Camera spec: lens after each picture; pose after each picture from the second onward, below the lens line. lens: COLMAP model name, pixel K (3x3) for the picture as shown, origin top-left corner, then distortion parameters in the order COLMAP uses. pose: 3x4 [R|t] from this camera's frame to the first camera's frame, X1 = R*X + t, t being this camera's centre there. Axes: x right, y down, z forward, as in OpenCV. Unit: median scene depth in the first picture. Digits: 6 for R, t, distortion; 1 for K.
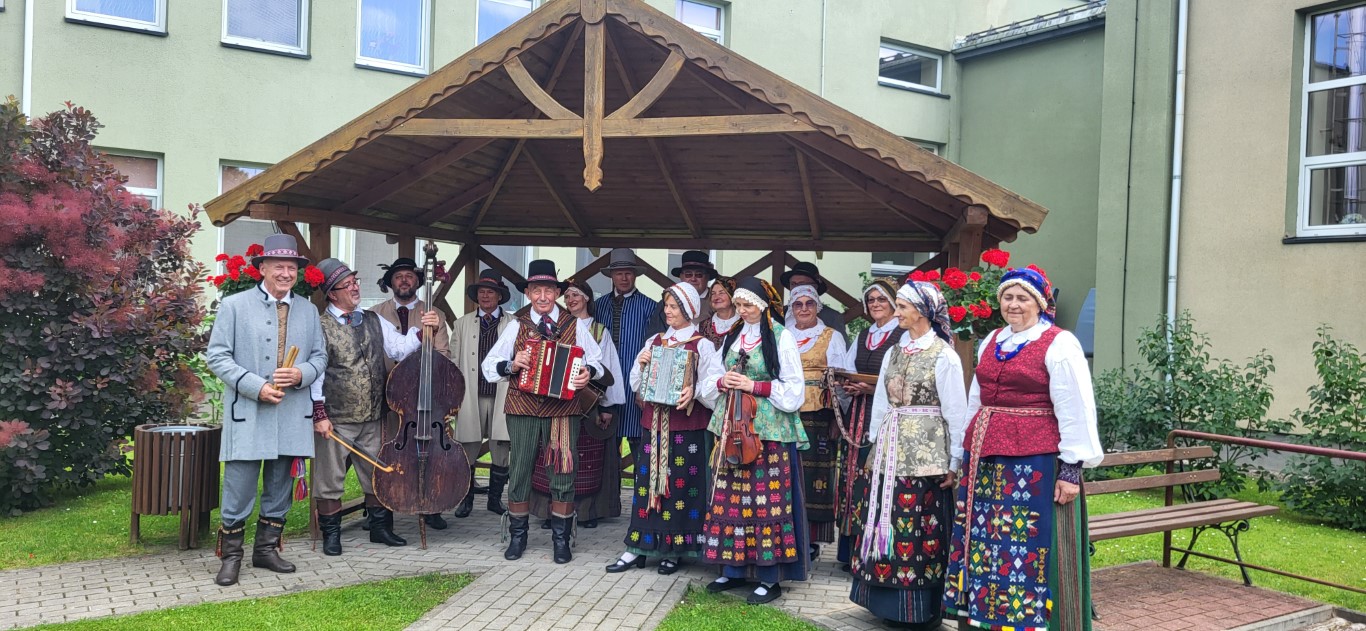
lens RADIAL K [[1109.3, 0, 683.0], [0, 1109.3, 315.5], [0, 0, 1]] dist [0.053273, -0.001726]
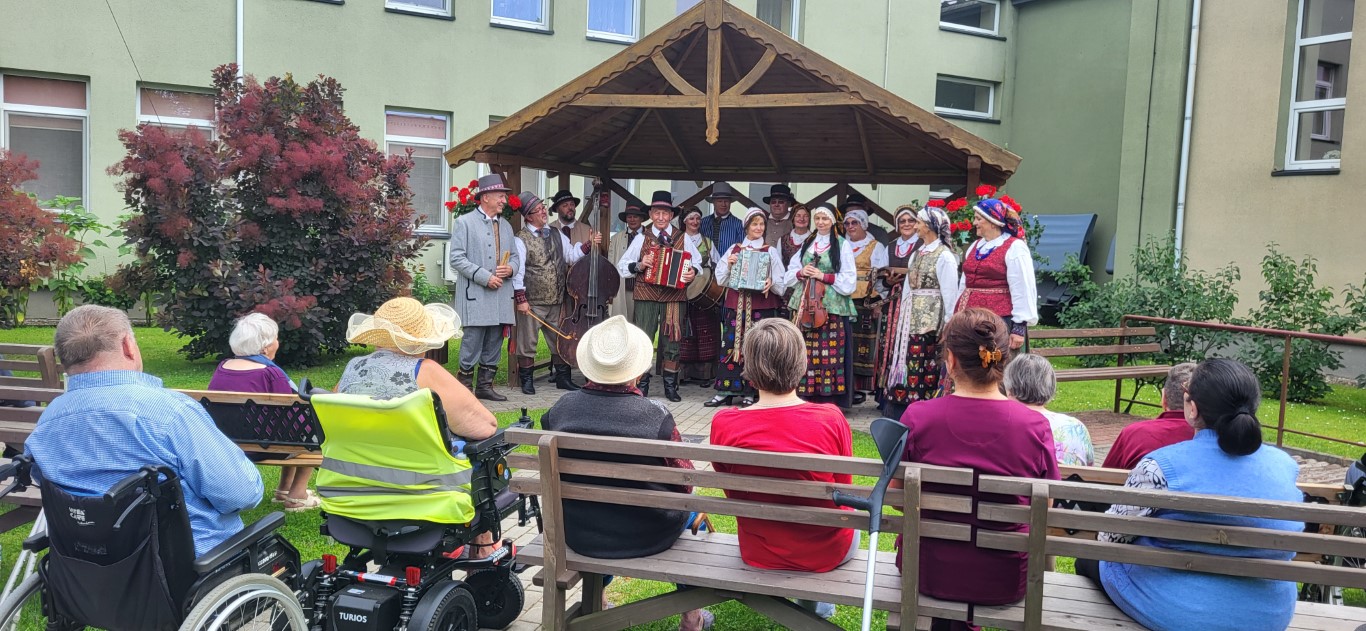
lens RADIAL K [[1109.3, 0, 683.0], [0, 1109.3, 315.5], [0, 0, 1]] dist [0.053273, -0.001726]
pose [[0.998018, 0.009336, -0.062226, -0.022642], [-0.005198, 0.997784, 0.066335, 0.013689], [0.062708, -0.065880, 0.995855, -0.411948]]
